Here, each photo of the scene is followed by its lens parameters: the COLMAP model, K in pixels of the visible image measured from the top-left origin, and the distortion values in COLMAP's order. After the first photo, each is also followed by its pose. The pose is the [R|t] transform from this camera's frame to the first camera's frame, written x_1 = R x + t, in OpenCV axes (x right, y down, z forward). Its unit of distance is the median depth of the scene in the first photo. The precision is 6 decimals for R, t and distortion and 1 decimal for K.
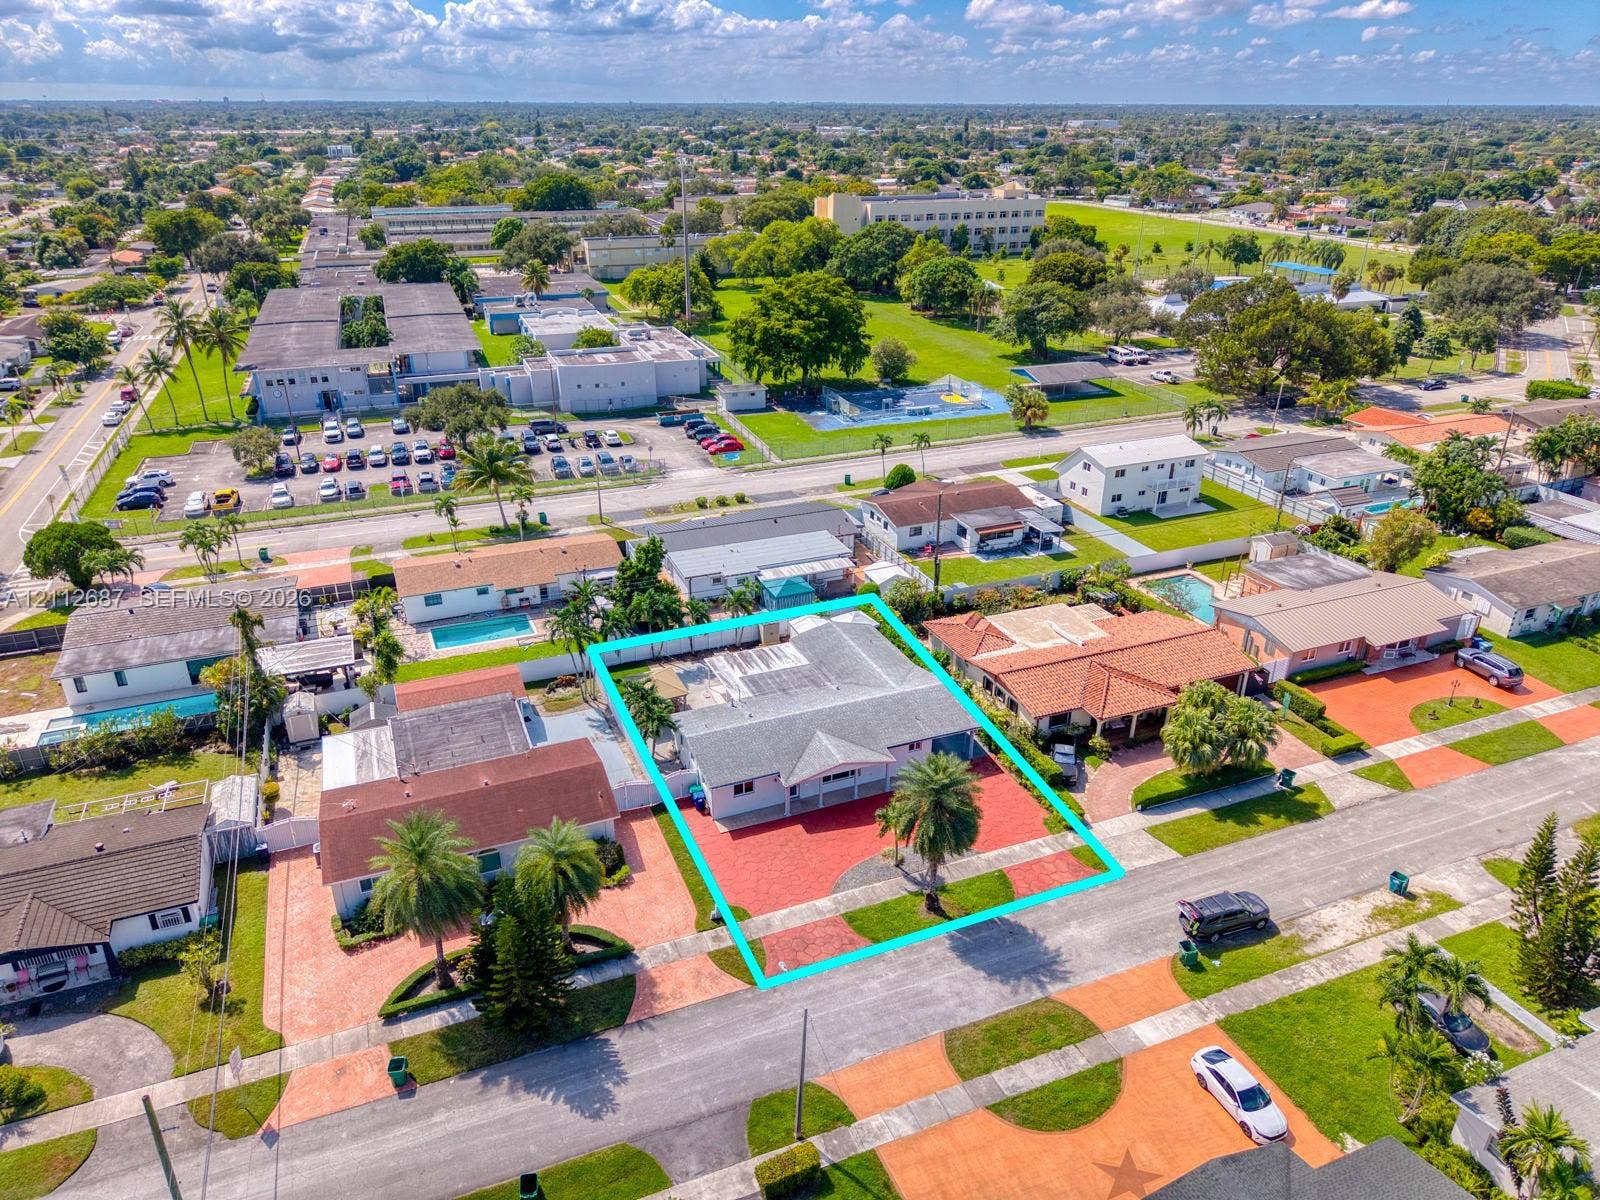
lens RADIAL K [[1083.3, 0, 799.3], [0, 1083.3, 600.0], [0, 0, 1]] dist [0.015561, -0.015320]
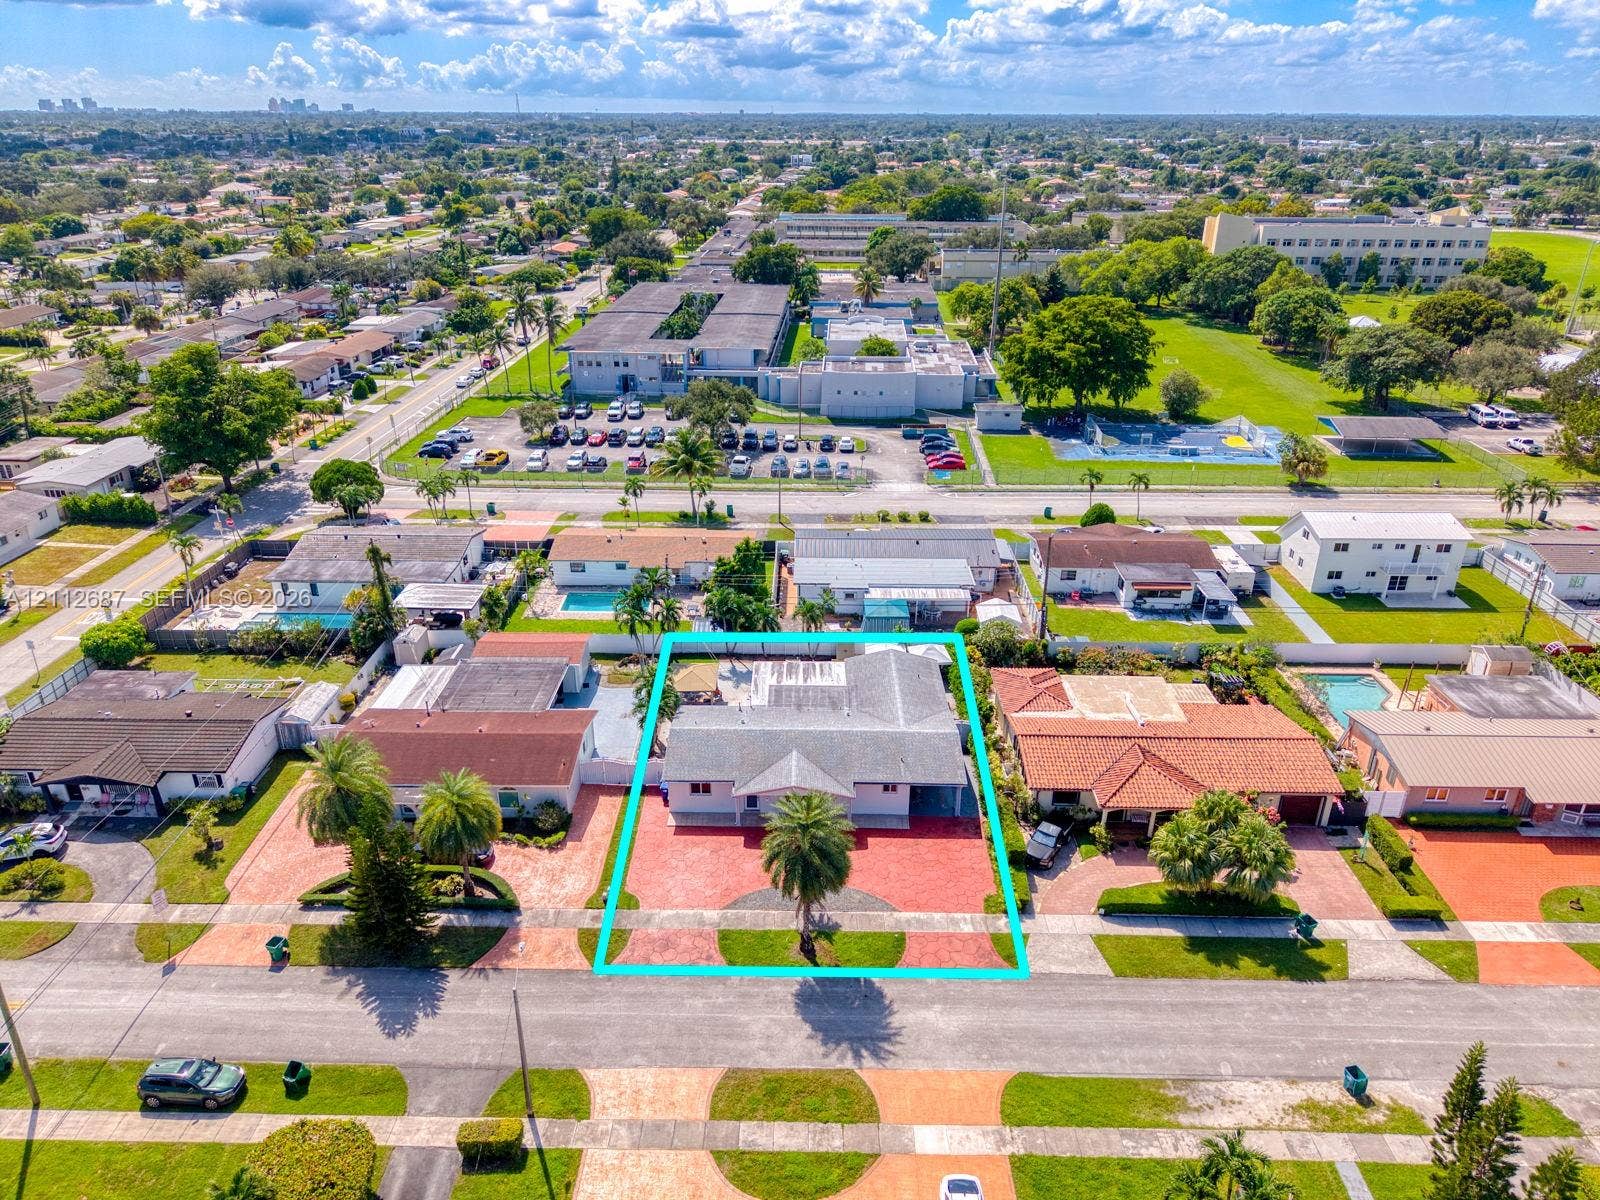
lens RADIAL K [[1083.3, 0, 799.3], [0, 1083.3, 600.0], [0, 0, 1]] dist [0.015561, -0.015320]
pose [[0.917782, 0.162710, -0.362218, 0.220148], [-0.165910, 0.985885, 0.022483, -0.023513], [0.360763, 0.039461, 0.931822, 0.043066]]
